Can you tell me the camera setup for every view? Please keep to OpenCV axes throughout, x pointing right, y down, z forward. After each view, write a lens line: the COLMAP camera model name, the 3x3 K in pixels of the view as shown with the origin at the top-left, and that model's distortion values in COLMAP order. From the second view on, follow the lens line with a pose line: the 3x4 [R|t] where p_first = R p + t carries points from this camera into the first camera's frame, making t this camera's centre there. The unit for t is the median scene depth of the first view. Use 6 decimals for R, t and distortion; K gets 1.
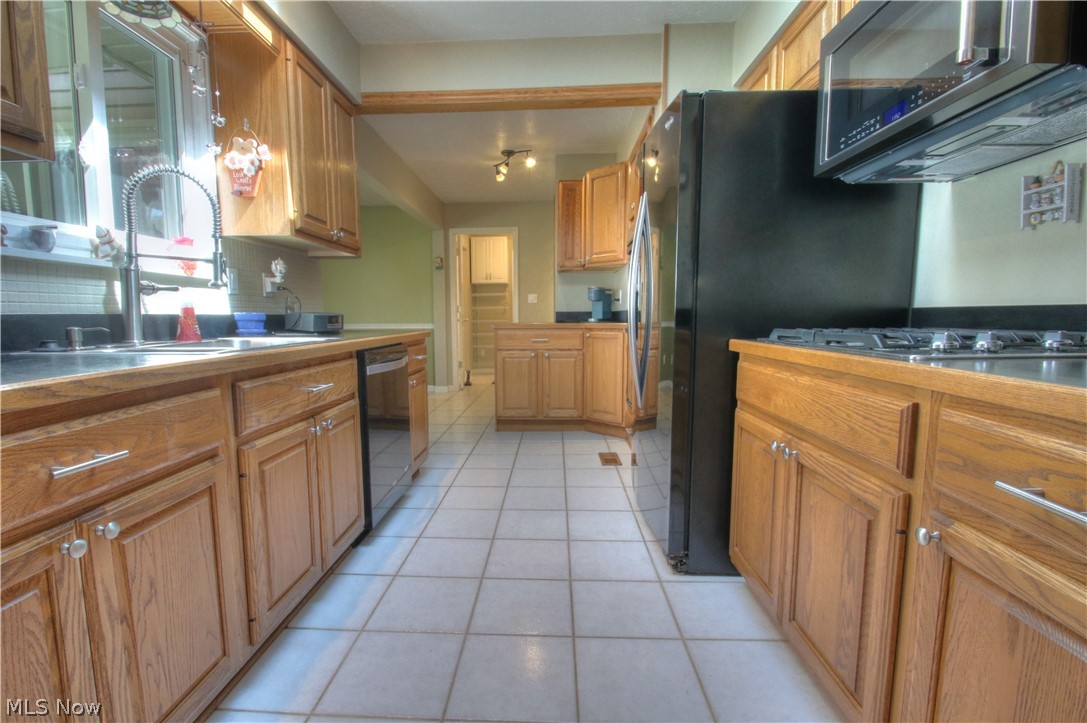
lens RADIAL K [[519.1, 0, 538.9], [0, 519.1, 360.9], [0, 0, 1]] dist [0.009071, -0.014402]
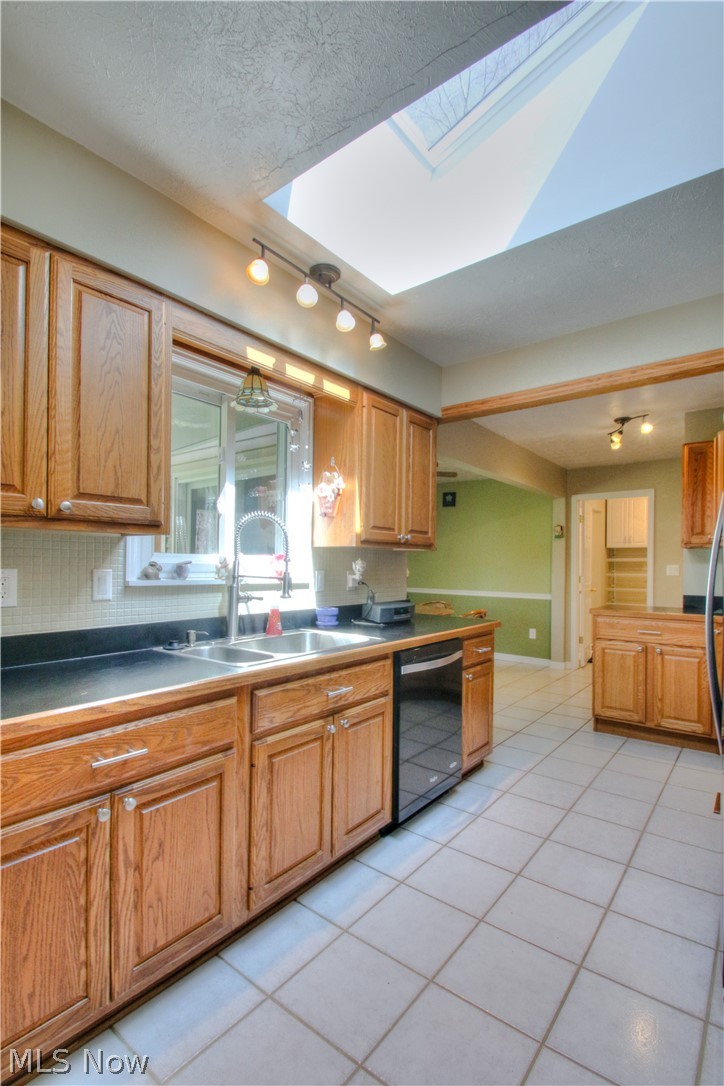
lens RADIAL K [[518.6, 0, 362.0], [0, 518.6, 543.0], [0, 0, 1]] dist [0.009071, -0.014402]
pose [[0.809976, -0.006398, -0.586428, 0.309121], [-0.068775, 0.992005, -0.105814, -0.159387], [0.582416, 0.126039, 0.803060, 0.052780]]
